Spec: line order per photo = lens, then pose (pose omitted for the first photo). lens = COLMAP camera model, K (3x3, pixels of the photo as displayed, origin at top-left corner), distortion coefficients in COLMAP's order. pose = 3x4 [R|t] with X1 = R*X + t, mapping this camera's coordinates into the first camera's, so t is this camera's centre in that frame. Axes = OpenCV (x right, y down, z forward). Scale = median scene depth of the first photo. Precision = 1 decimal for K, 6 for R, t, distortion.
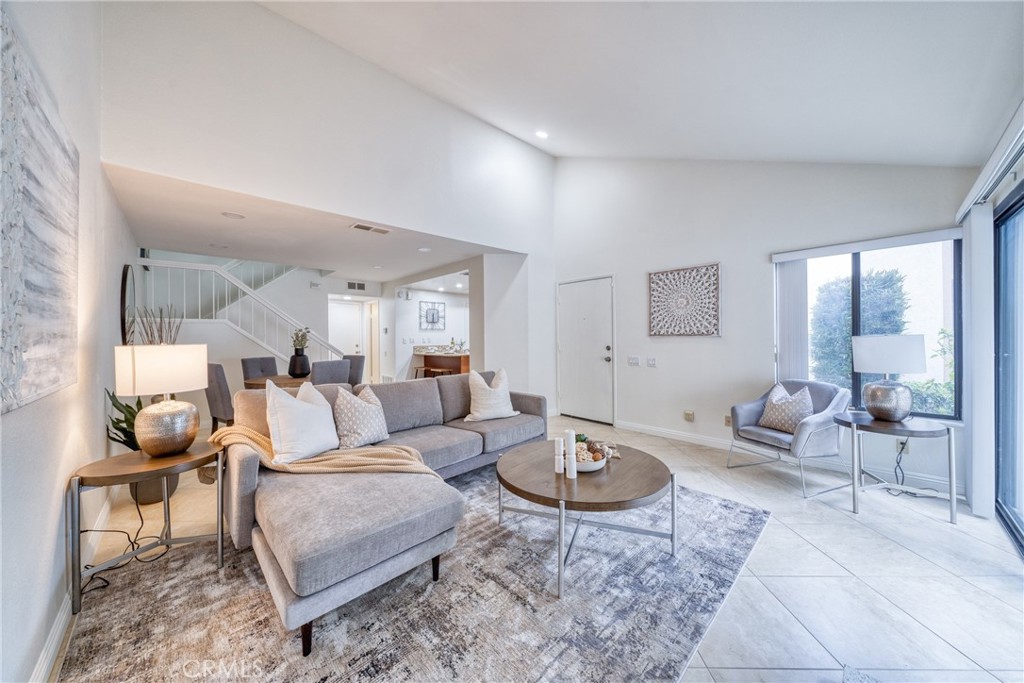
lens RADIAL K [[350.7, 0, 514.3], [0, 350.7, 338.0], [0, 0, 1]] dist [-0.000918, -0.000120]
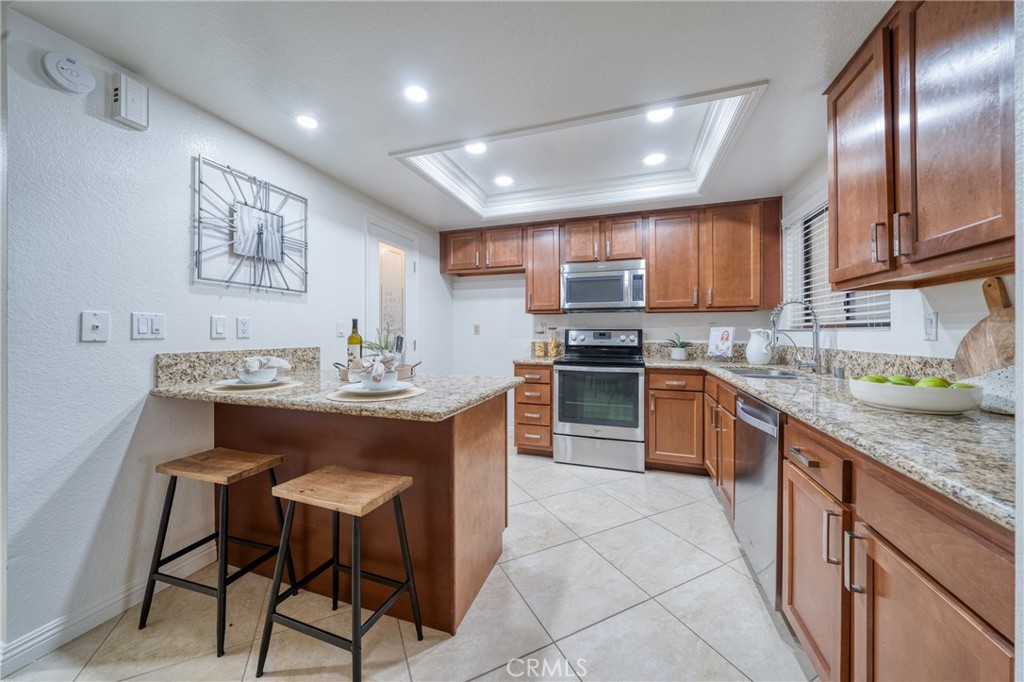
lens RADIAL K [[356.4, 0, 510.9], [0, 356.4, 331.7], [0, 0, 1]] dist [-0.001962, -0.000136]
pose [[0.888828, 0.007364, 0.458181, -0.329237], [-0.005926, 0.999972, -0.004576, 0.014740], [-0.458202, 0.001352, 0.888847, 1.201905]]
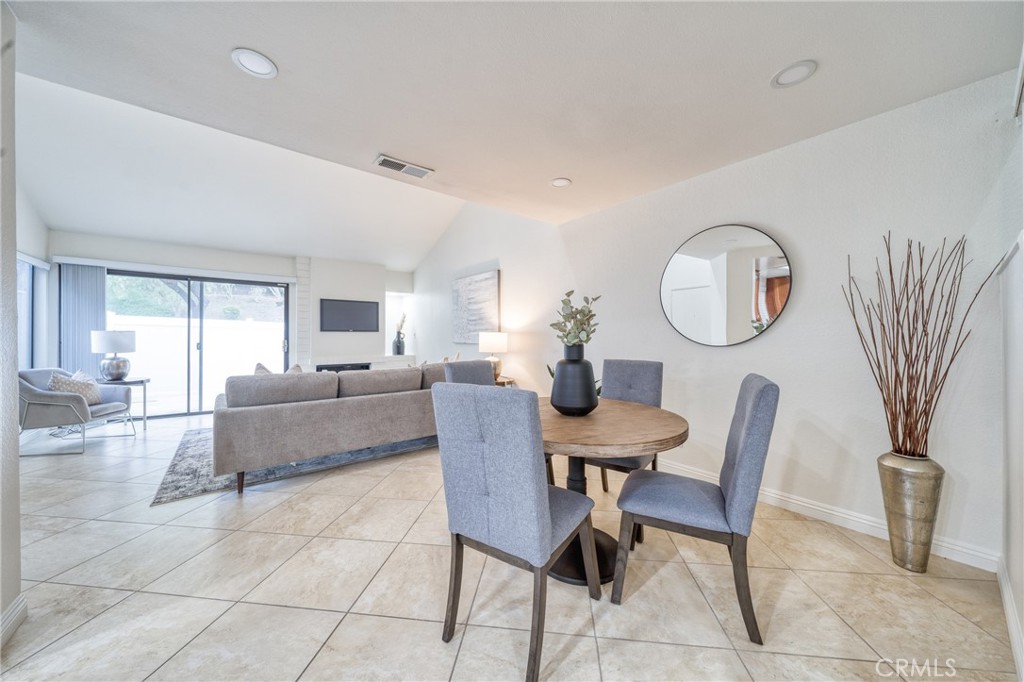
lens RADIAL K [[350.7, 0, 514.3], [0, 350.7, 337.5], [0, 0, 1]] dist [-0.000918, -0.000120]
pose [[-0.996053, 0.004147, 0.088667, -0.585510], [0.004346, 0.999988, 0.002049, 0.017002], [-0.088657, 0.002426, -0.996059, 1.434902]]
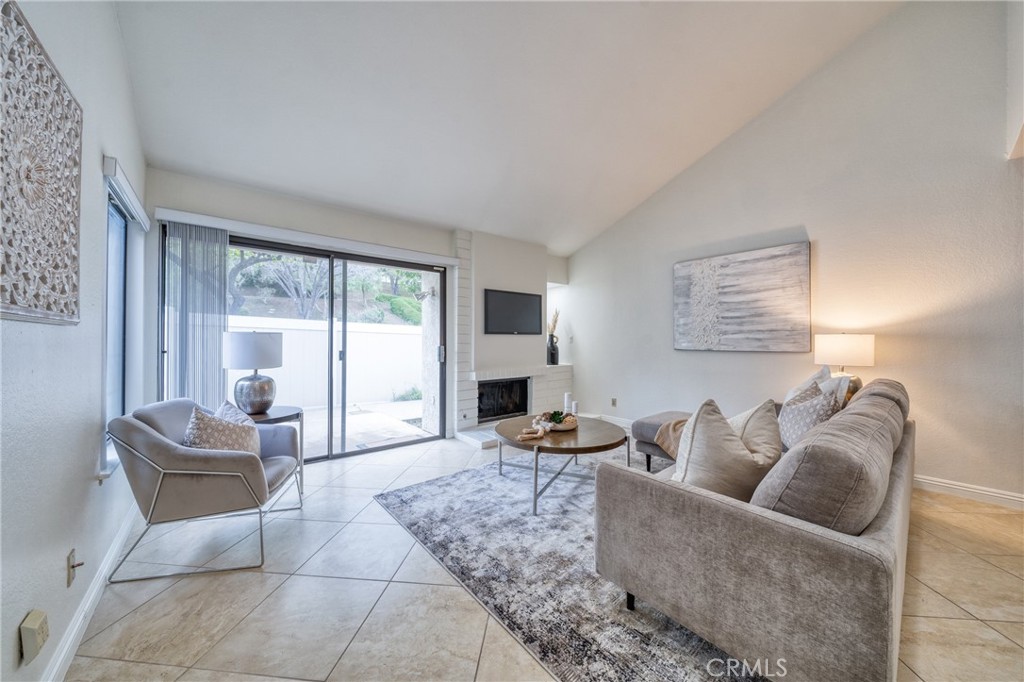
lens RADIAL K [[354.0, 0, 513.8], [0, 354.0, 332.6], [0, 0, 1]] dist [-0.000728, -0.000116]
pose [[-0.997579, 0.007348, 0.069147, 0.127743], [0.005920, 0.999765, -0.020844, 0.010959], [-0.069284, -0.020384, -0.997389, 1.134537]]
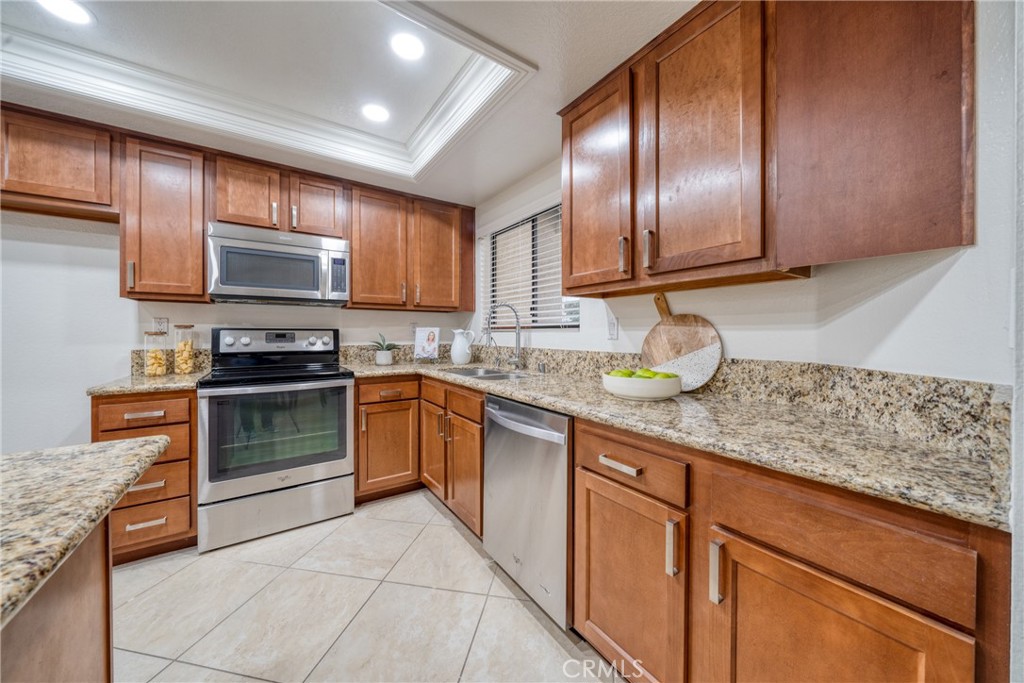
lens RADIAL K [[352.2, 0, 511.3], [0, 352.2, 334.2], [0, 0, 1]] dist [-0.005432, -0.000155]
pose [[0.160097, 0.003142, 0.987096, -0.270851], [-0.001589, 0.999994, -0.002925, 0.014460], [-0.987100, -0.001100, 0.160101, 1.371618]]
